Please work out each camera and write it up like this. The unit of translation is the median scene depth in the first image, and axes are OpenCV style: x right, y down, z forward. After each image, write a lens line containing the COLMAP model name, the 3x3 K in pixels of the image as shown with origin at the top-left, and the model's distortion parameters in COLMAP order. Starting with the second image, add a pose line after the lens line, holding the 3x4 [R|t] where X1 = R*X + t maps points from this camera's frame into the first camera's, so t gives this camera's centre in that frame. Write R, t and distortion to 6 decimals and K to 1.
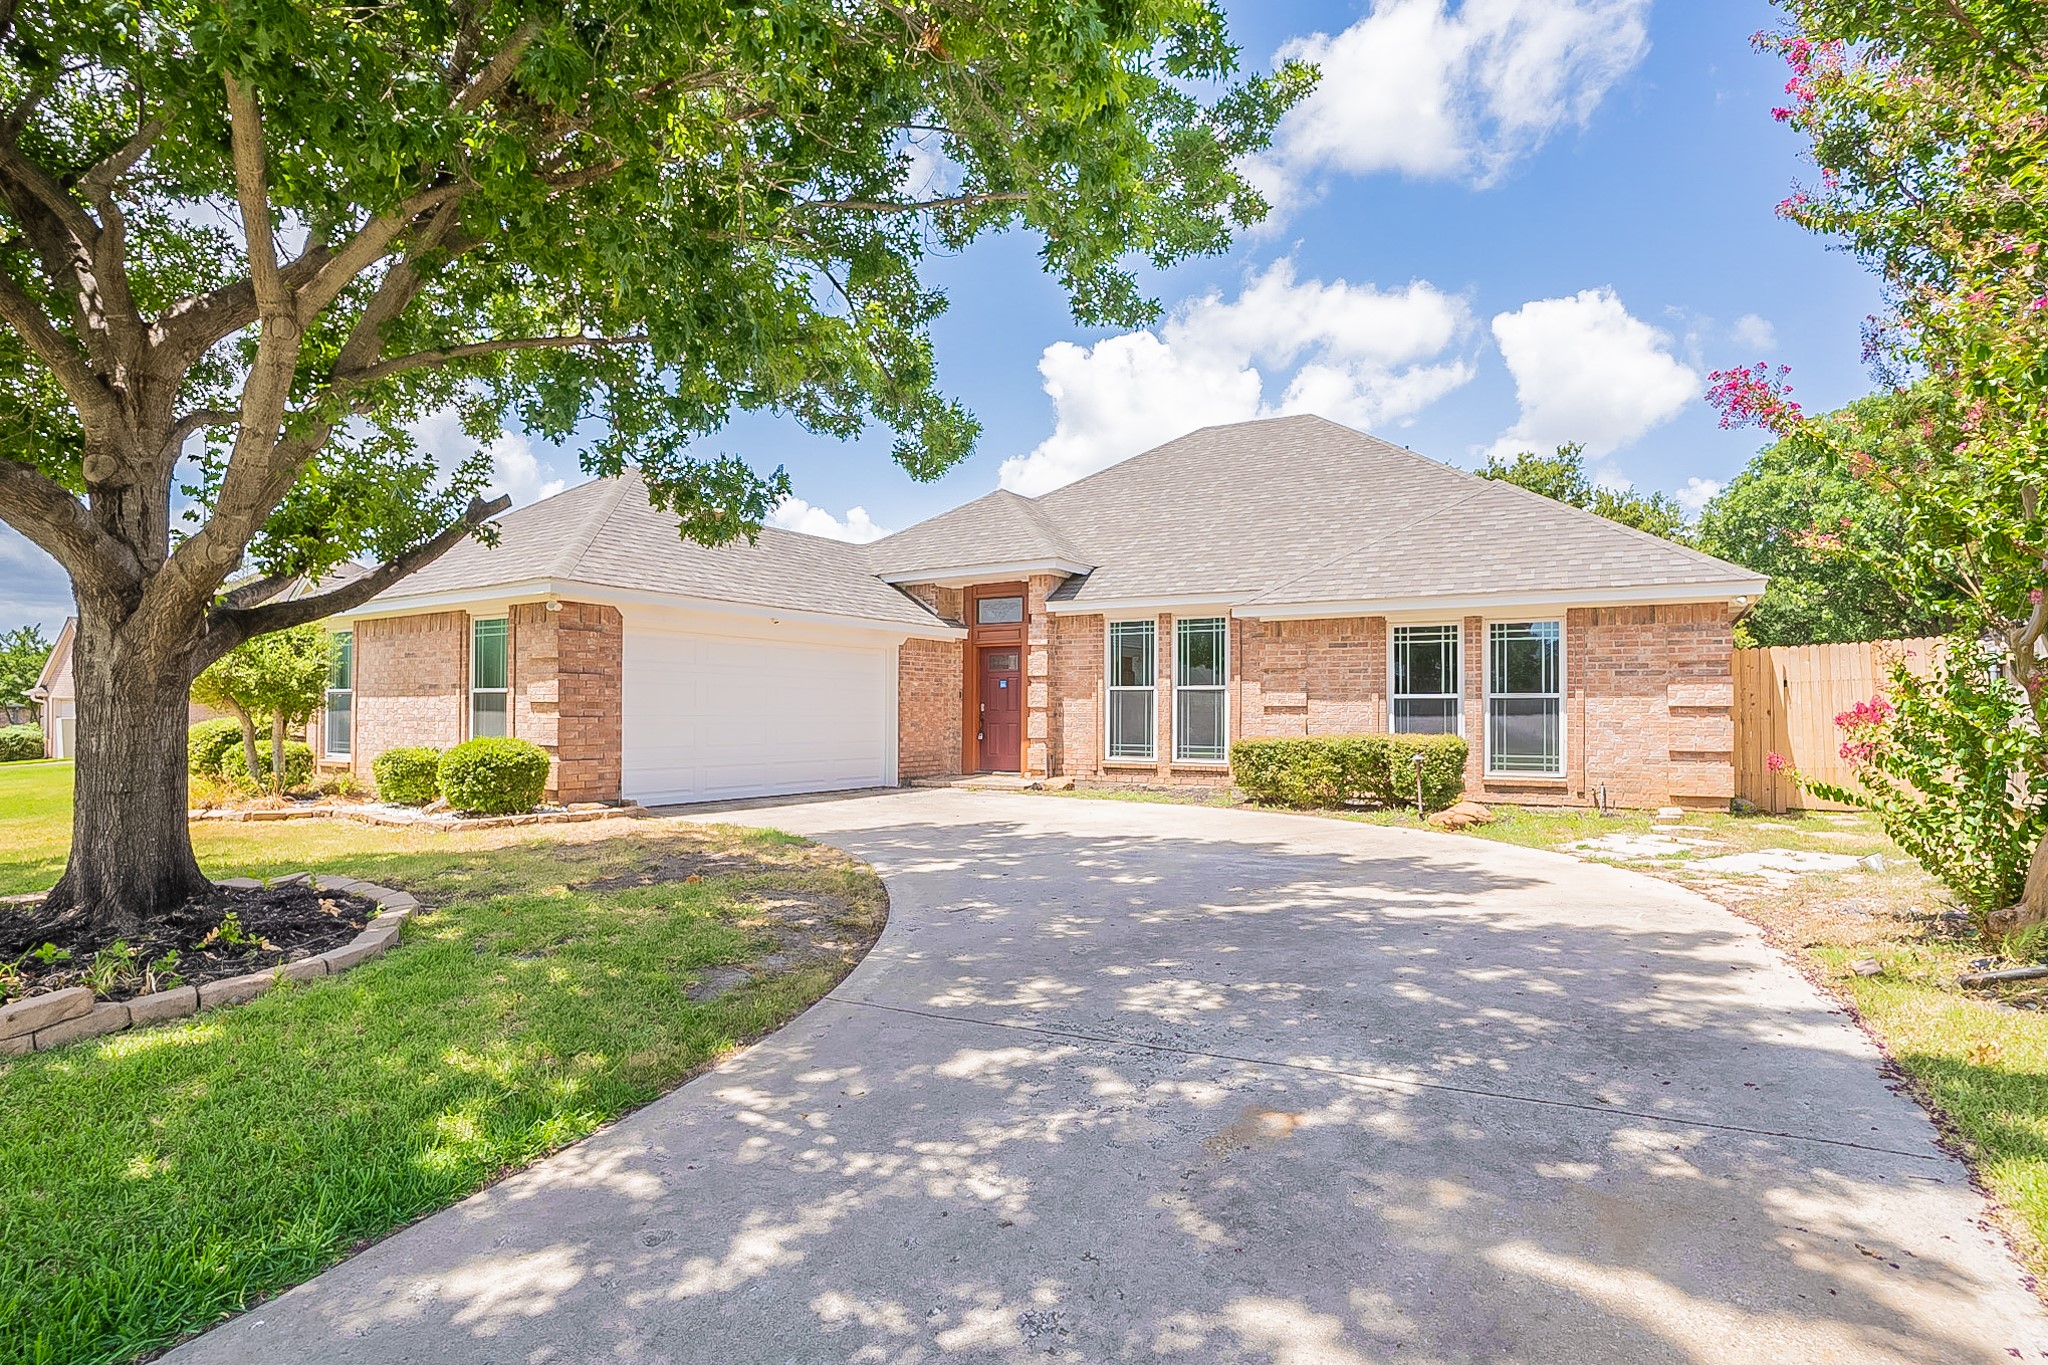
lens RADIAL K [[1053.7, 0, 1006.7], [0, 1053.7, 686.7], [0, 0, 1]] dist [-0.058758, 0.031489]
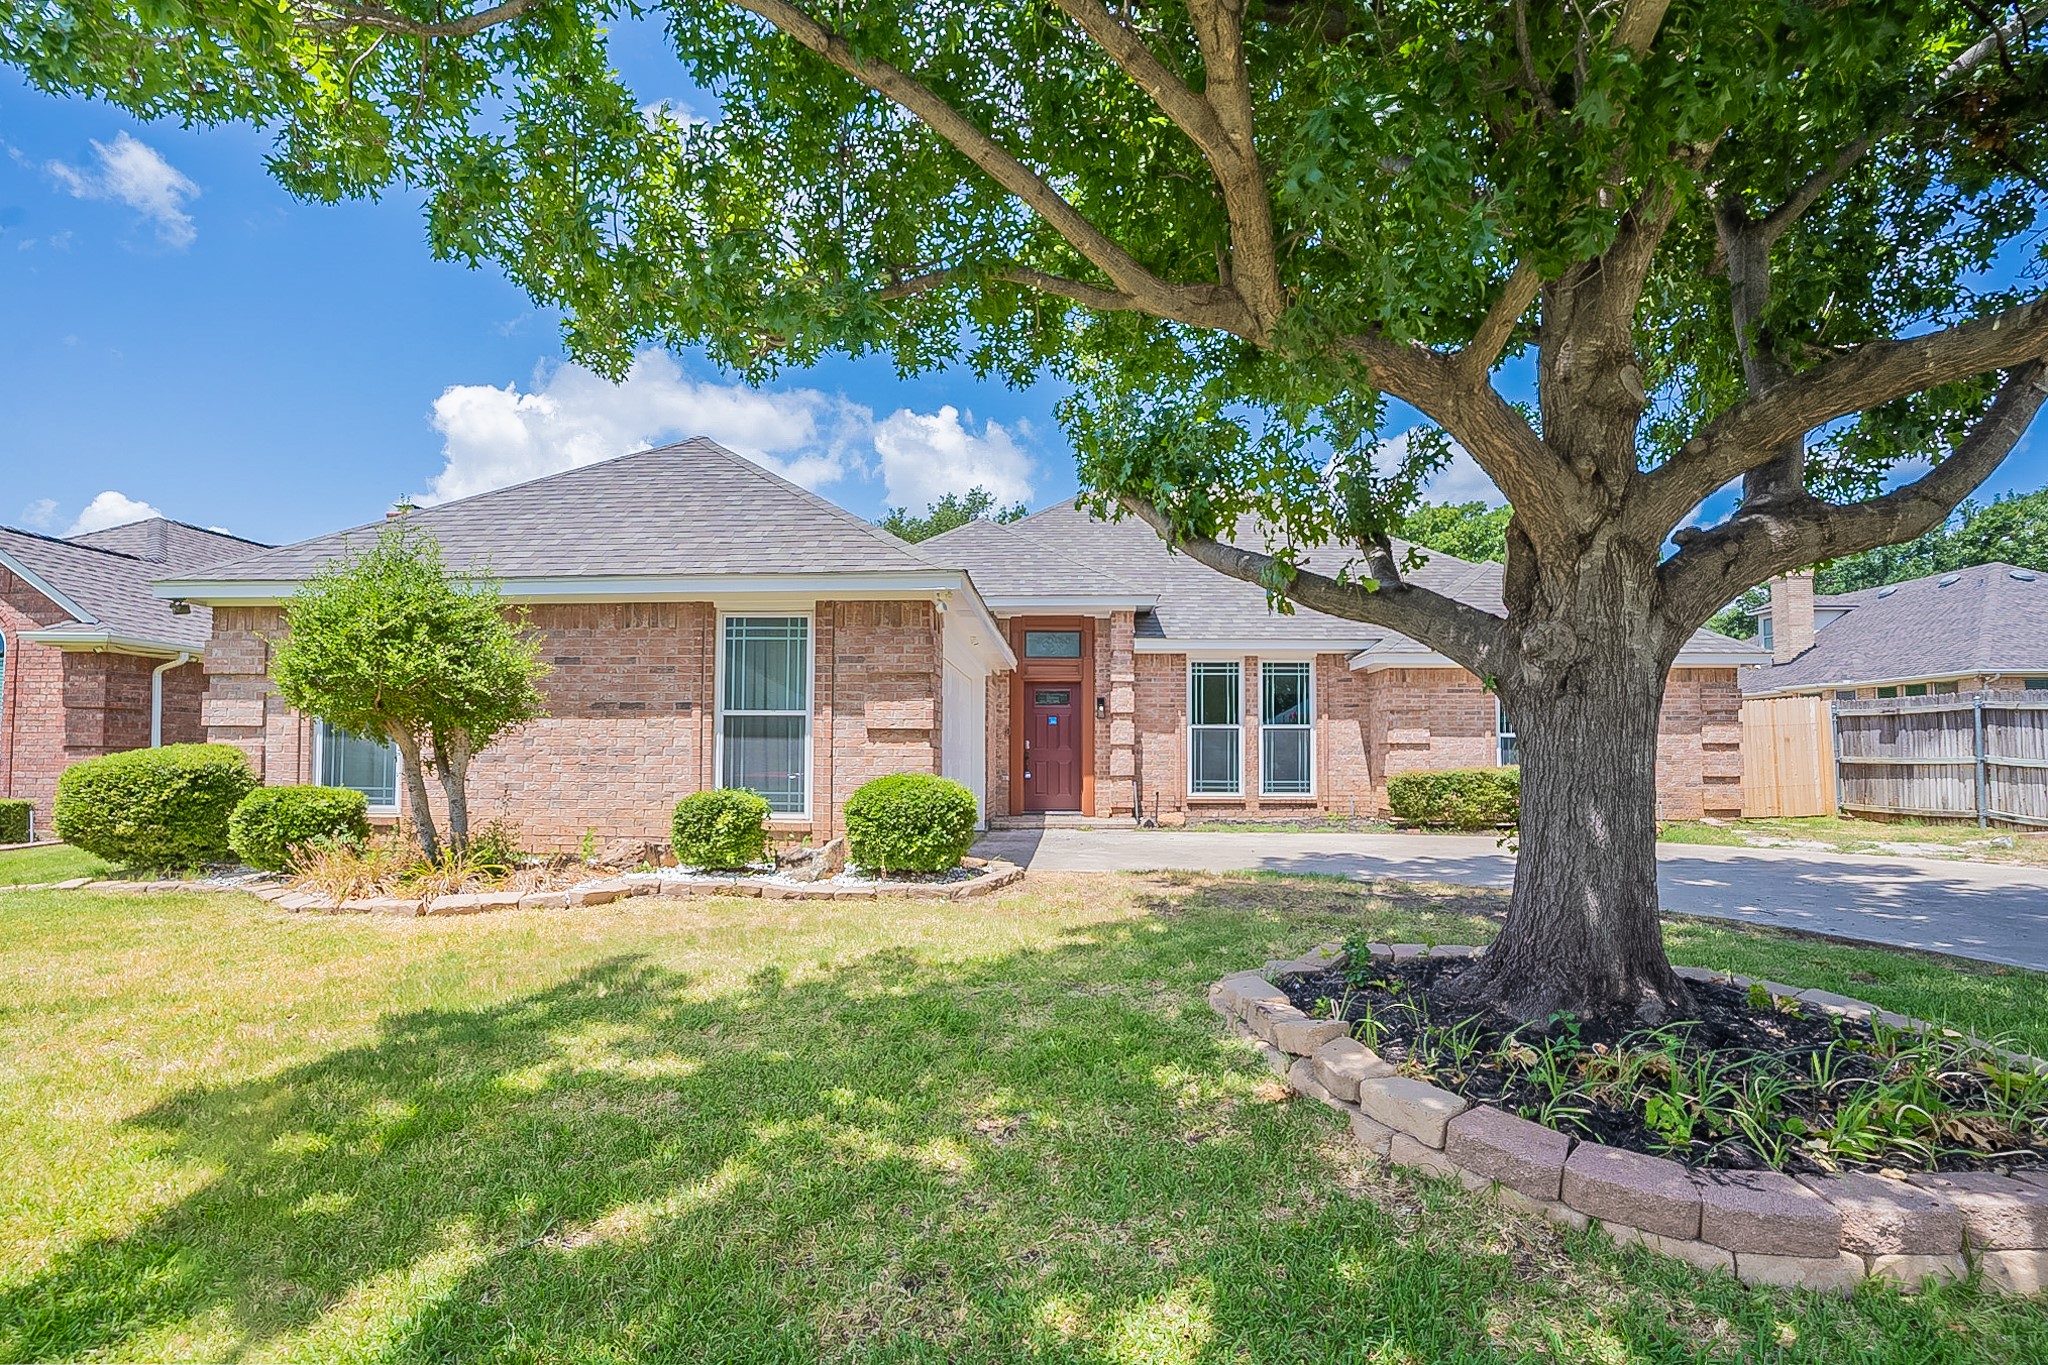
lens RADIAL K [[1053.7, 0, 1006.7], [0, 1053.7, 686.7], [0, 0, 1]] dist [-0.058758, 0.031489]
pose [[0.867887, 0.034468, 0.495565, -0.588279], [-0.011731, 0.998734, -0.048920, 0.015874], [-0.496624, 0.036643, 0.867192, 0.203252]]
